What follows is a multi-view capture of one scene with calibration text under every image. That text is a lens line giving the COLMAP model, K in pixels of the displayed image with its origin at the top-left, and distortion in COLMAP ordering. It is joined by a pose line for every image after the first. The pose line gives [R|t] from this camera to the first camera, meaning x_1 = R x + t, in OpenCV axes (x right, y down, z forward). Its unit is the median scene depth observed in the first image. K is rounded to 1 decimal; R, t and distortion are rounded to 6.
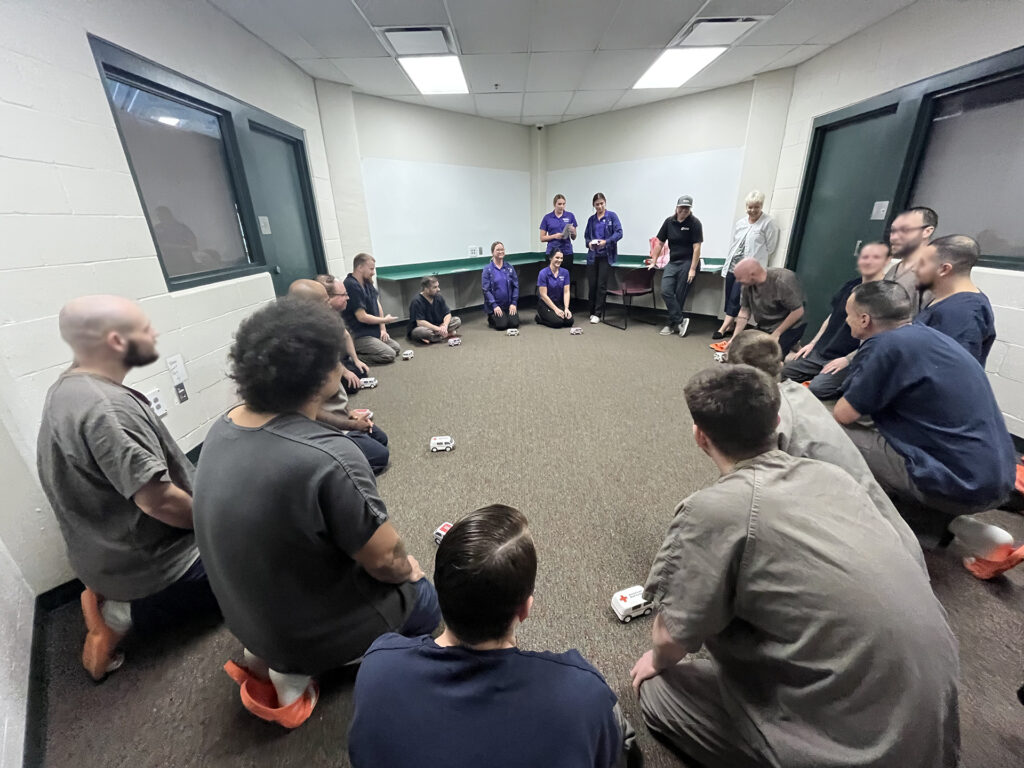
lens RADIAL K [[411.7, 0, 504.4], [0, 411.7, 376.4], [0, 0, 1]] dist [-0.005714, -0.000393]
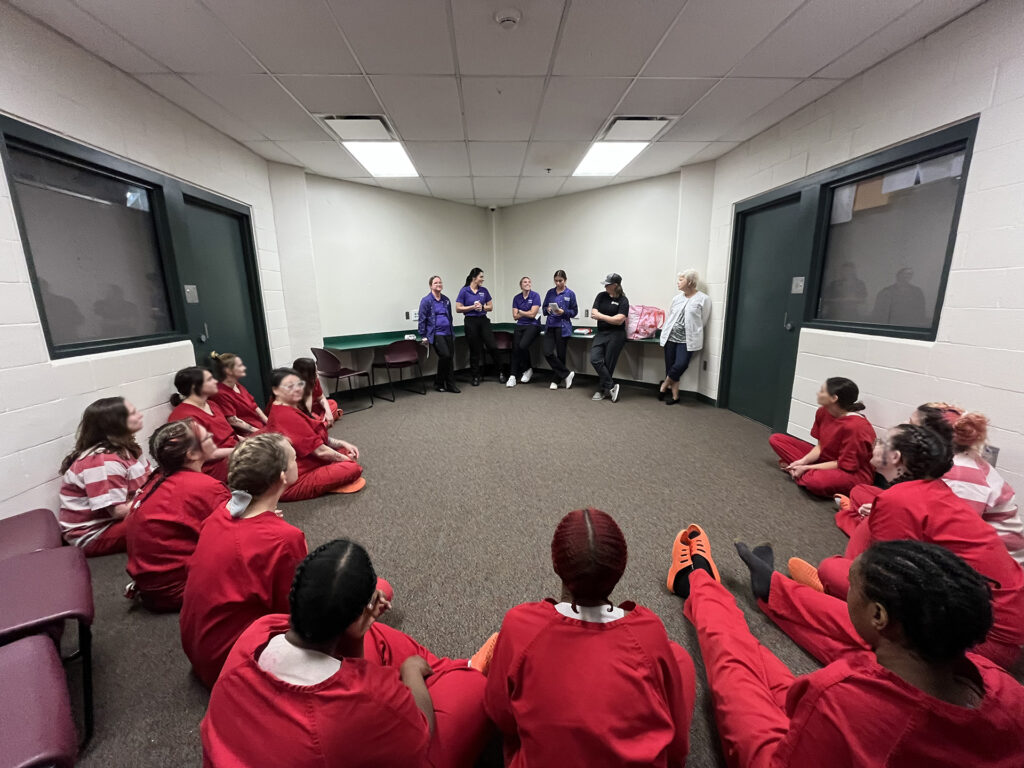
lens RADIAL K [[411.7, 0, 510.7], [0, 411.7, 386.4], [0, 0, 1]] dist [-0.005714, -0.000393]
pose [[0.998506, -0.003887, 0.054506, 0.107869], [0.011529, 0.989998, -0.140606, -0.003834], [-0.053414, 0.141024, 0.988564, 0.021686]]
